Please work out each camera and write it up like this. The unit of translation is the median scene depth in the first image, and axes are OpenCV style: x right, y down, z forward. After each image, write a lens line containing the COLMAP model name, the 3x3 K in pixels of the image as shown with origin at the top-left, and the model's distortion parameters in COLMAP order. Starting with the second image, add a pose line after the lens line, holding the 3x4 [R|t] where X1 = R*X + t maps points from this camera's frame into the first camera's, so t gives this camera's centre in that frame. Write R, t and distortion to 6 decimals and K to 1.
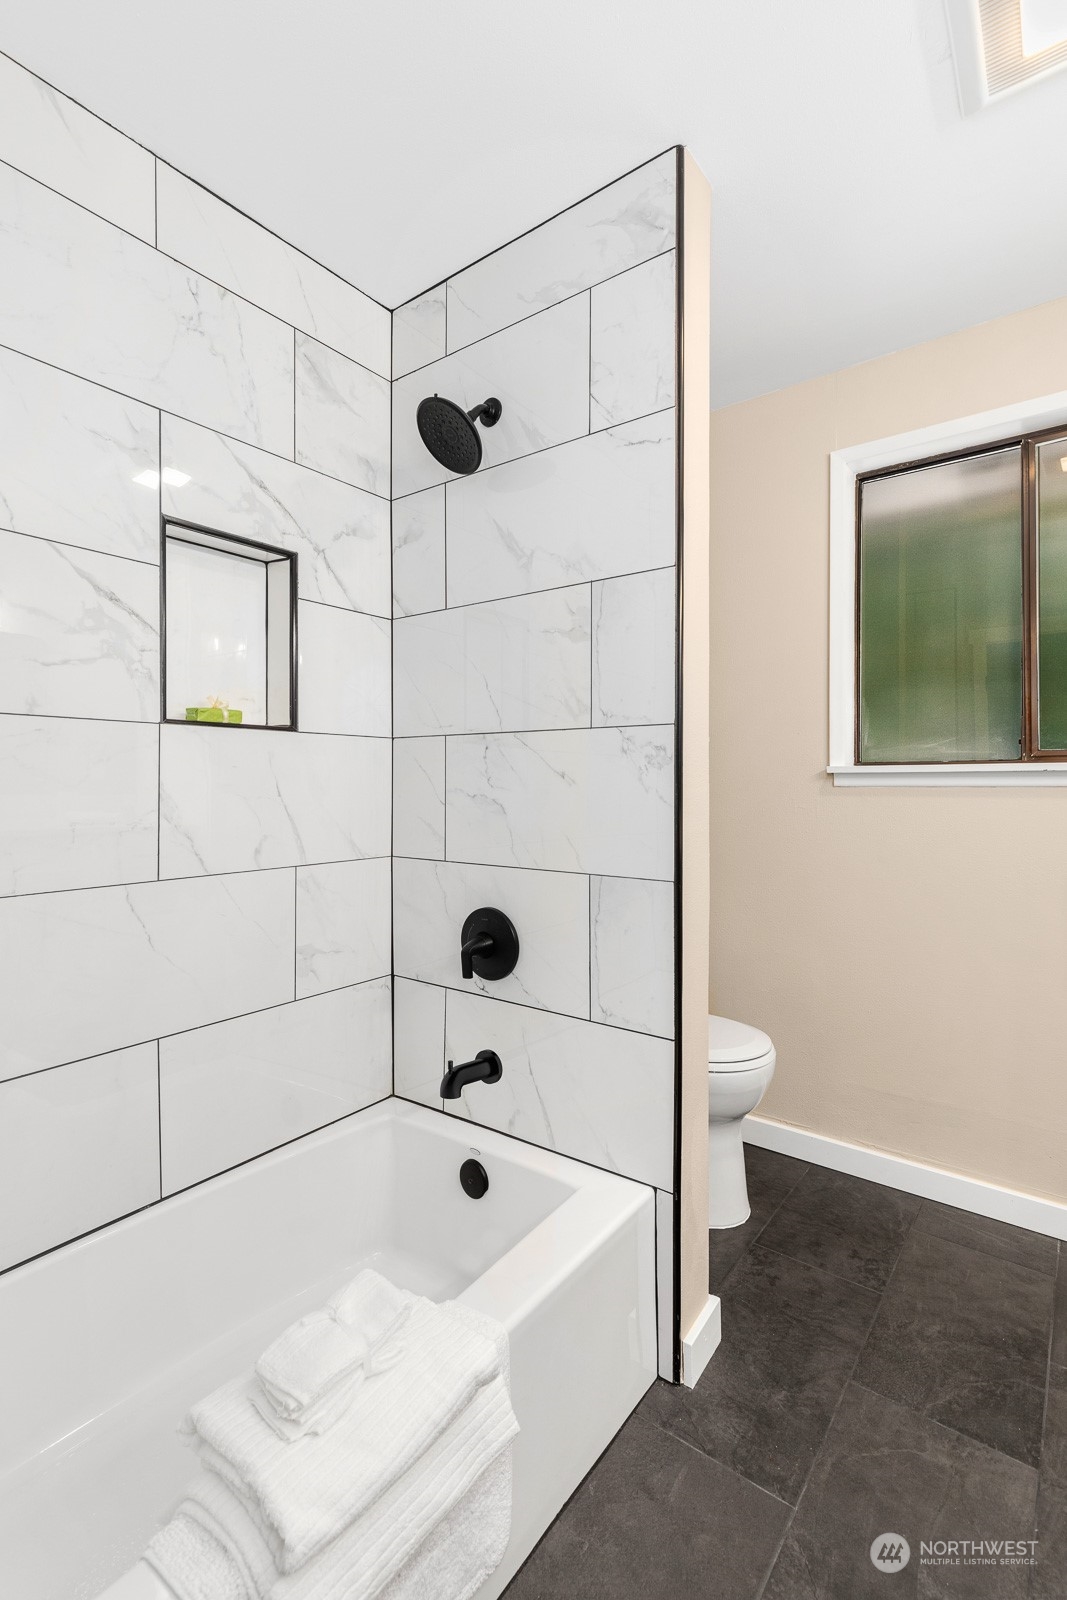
lens RADIAL K [[726.7, 0, 542.4], [0, 726.7, 779.3], [0, 0, 1]] dist [0.008787, -0.000958]
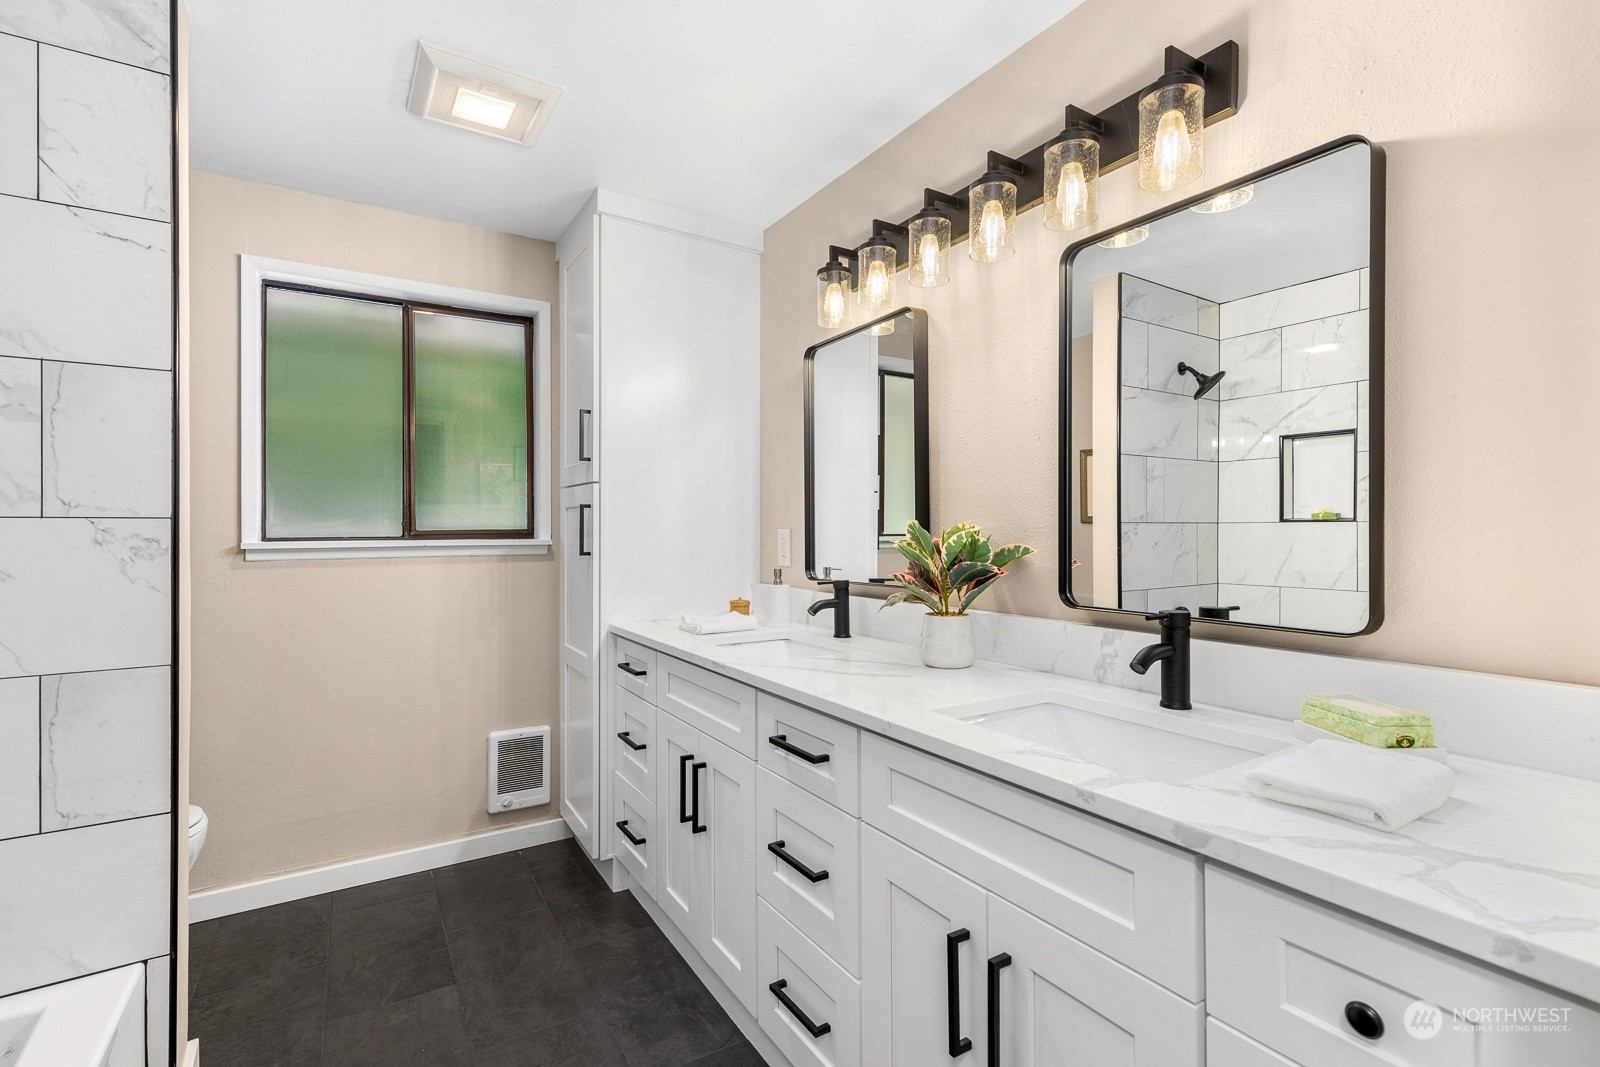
lens RADIAL K [[726.7, 0, 802.8], [0, 726.7, 539.5], [0, 0, 1]] dist [0.008787, -0.000958]
pose [[0.352407, -0.013049, 0.935756, -0.464000], [-0.003174, 0.999880, 0.015139, -0.059318], [-0.935842, -0.008305, 0.352323, -0.235495]]
